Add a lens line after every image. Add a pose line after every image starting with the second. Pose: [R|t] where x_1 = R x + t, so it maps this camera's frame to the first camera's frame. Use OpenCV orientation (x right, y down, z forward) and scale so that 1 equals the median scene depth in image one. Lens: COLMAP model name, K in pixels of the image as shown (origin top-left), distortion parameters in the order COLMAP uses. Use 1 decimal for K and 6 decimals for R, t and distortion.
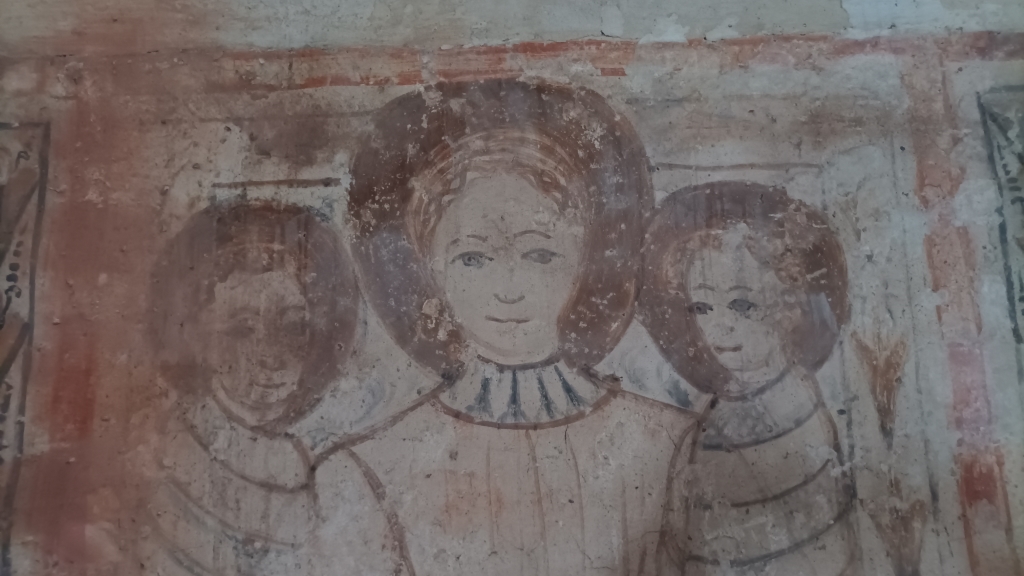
lens RADIAL K [[766.5, 0, 512.0], [0, 766.5, 288.0], [0, 0, 1]] dist [0.015948, -0.013902]
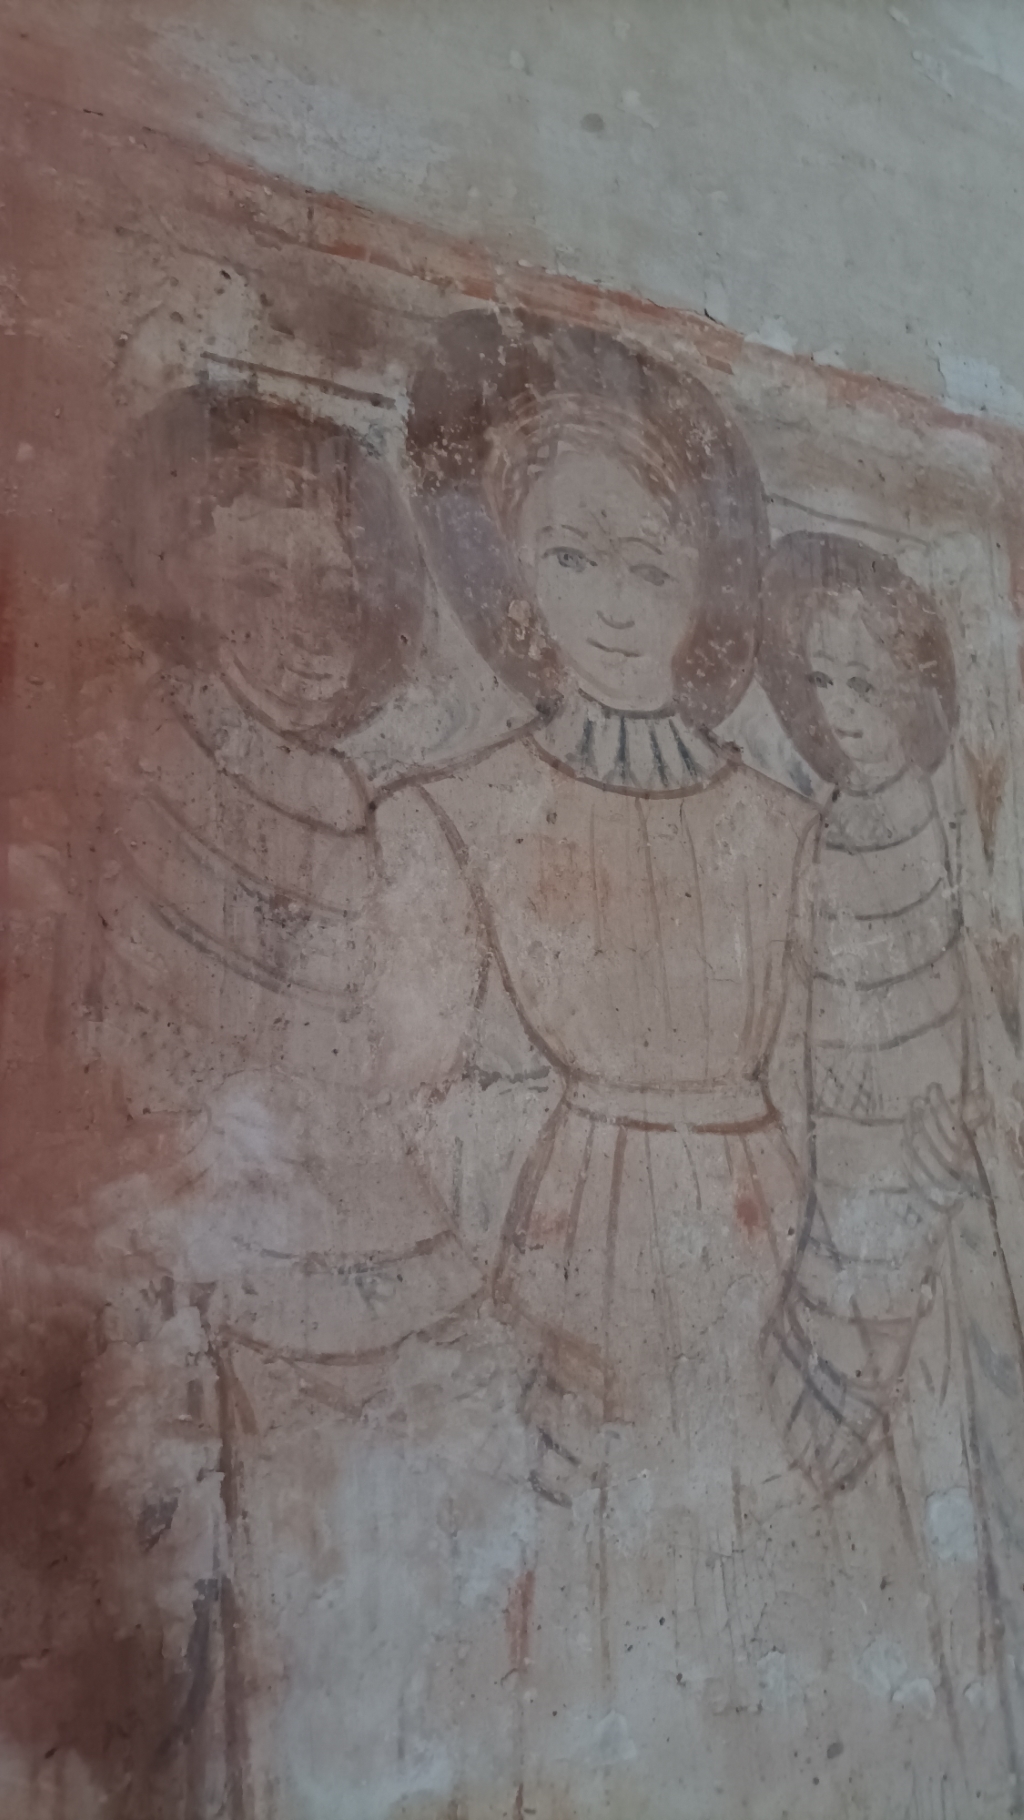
lens RADIAL K [[1362.3, 0, 512.0], [0, 1362.3, 910.0], [0, 0, 1]] dist [0.015948, -0.013902]
pose [[0.875754, 0.097306, 0.472849, -0.664374], [-0.079510, 0.995172, -0.057533, 0.363203], [-0.476165, 0.012788, 0.879263, -0.079825]]
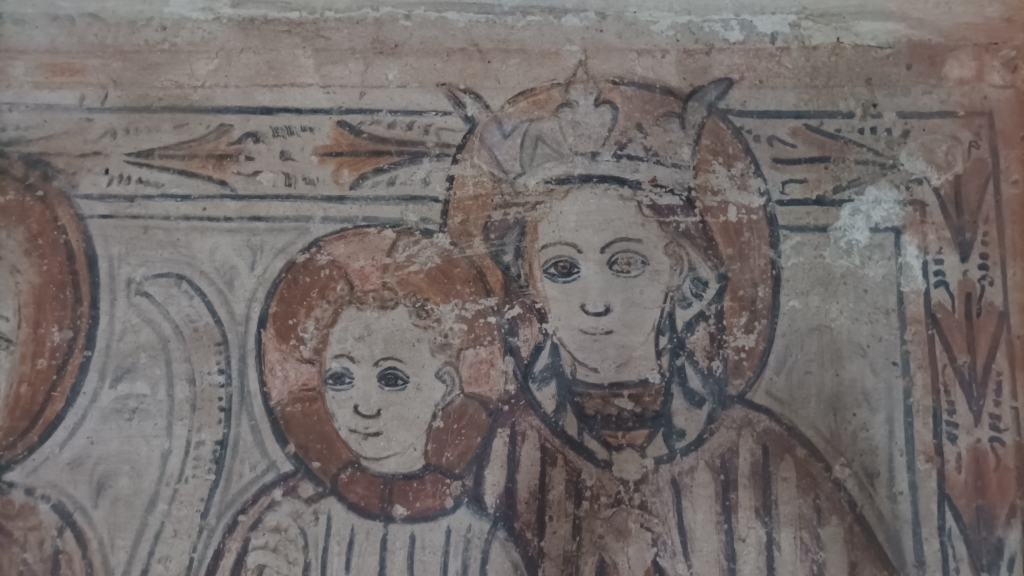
lens RADIAL K [[781.6, 0, 512.0], [0, 781.6, 288.0], [0, 0, 1]] dist [0.018776, -0.007870]
pose [[0.999392, 0.025705, 0.023569, -1.309818], [-0.027546, 0.996298, 0.081439, -0.053842], [-0.021388, -0.082039, 0.996400, -0.036460]]
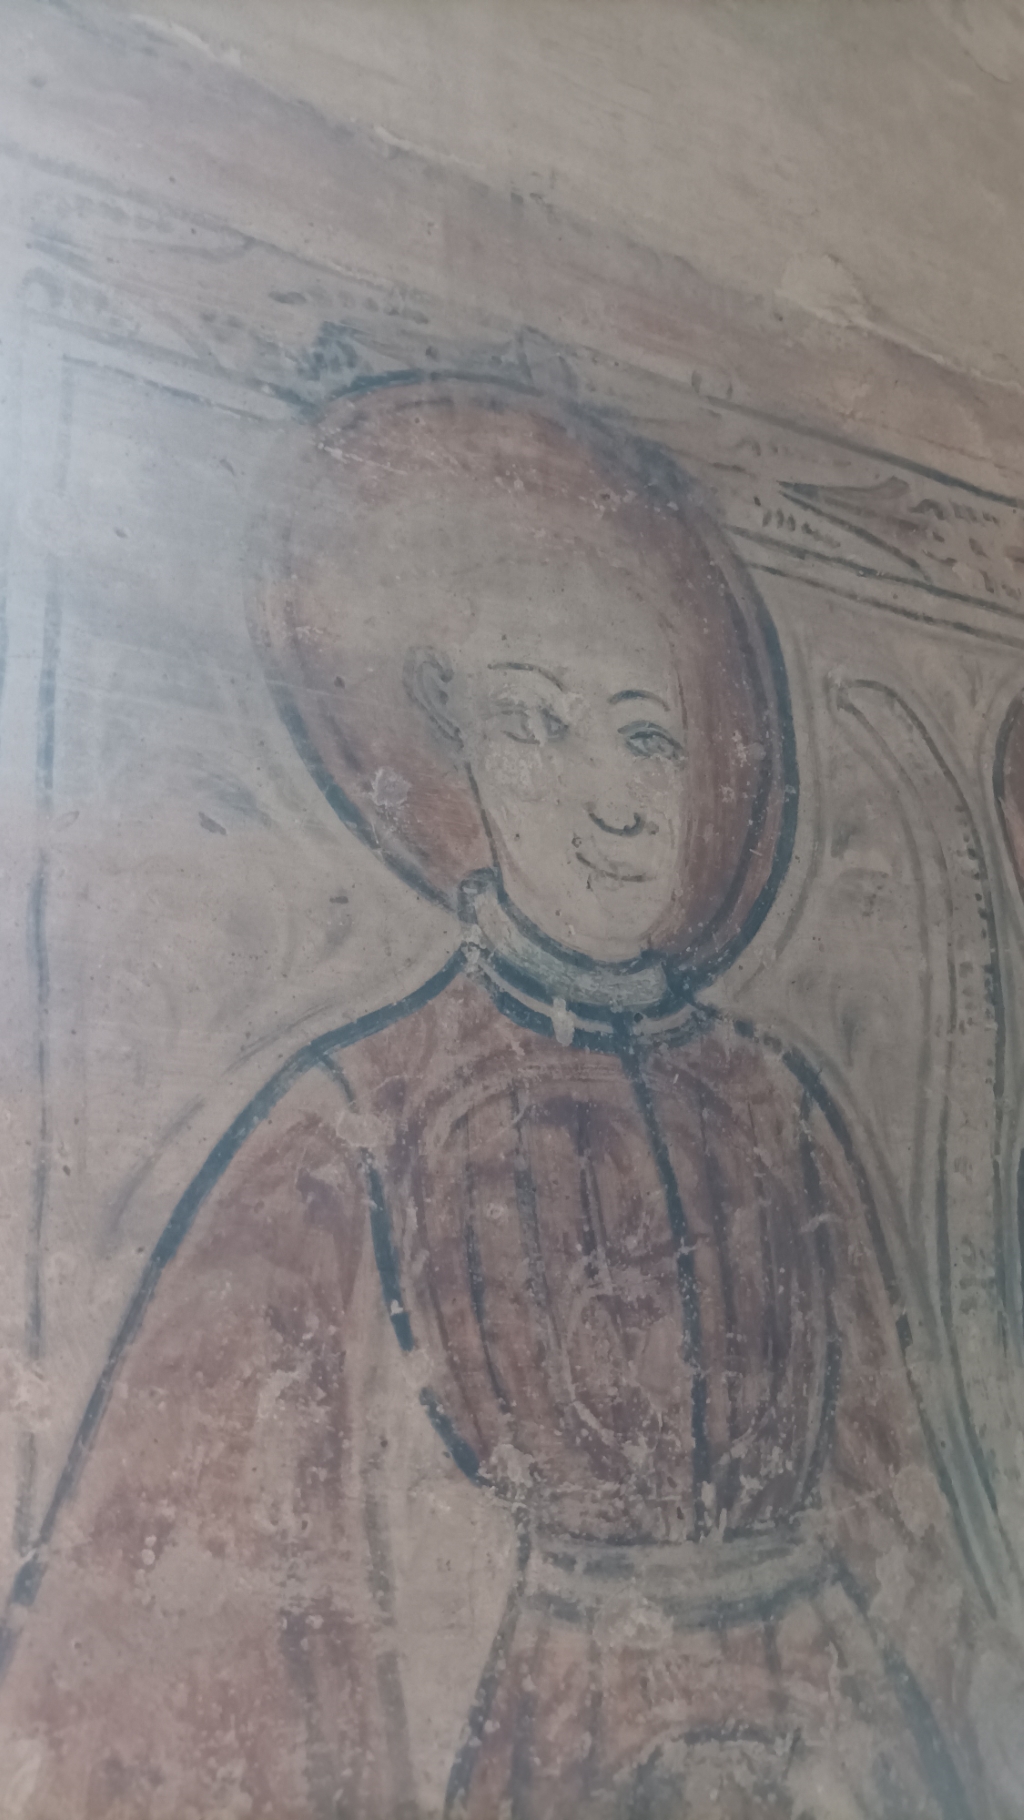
lens RADIAL K [[1362.3, 0, 512.0], [0, 1362.3, 910.0], [0, 0, 1]] dist [0.015948, -0.013902]
pose [[0.865934, 0.134226, 0.481812, -2.457651], [-0.062642, 0.984837, -0.161778, 0.380751], [-0.496221, 0.109907, 0.861212, 0.265394]]
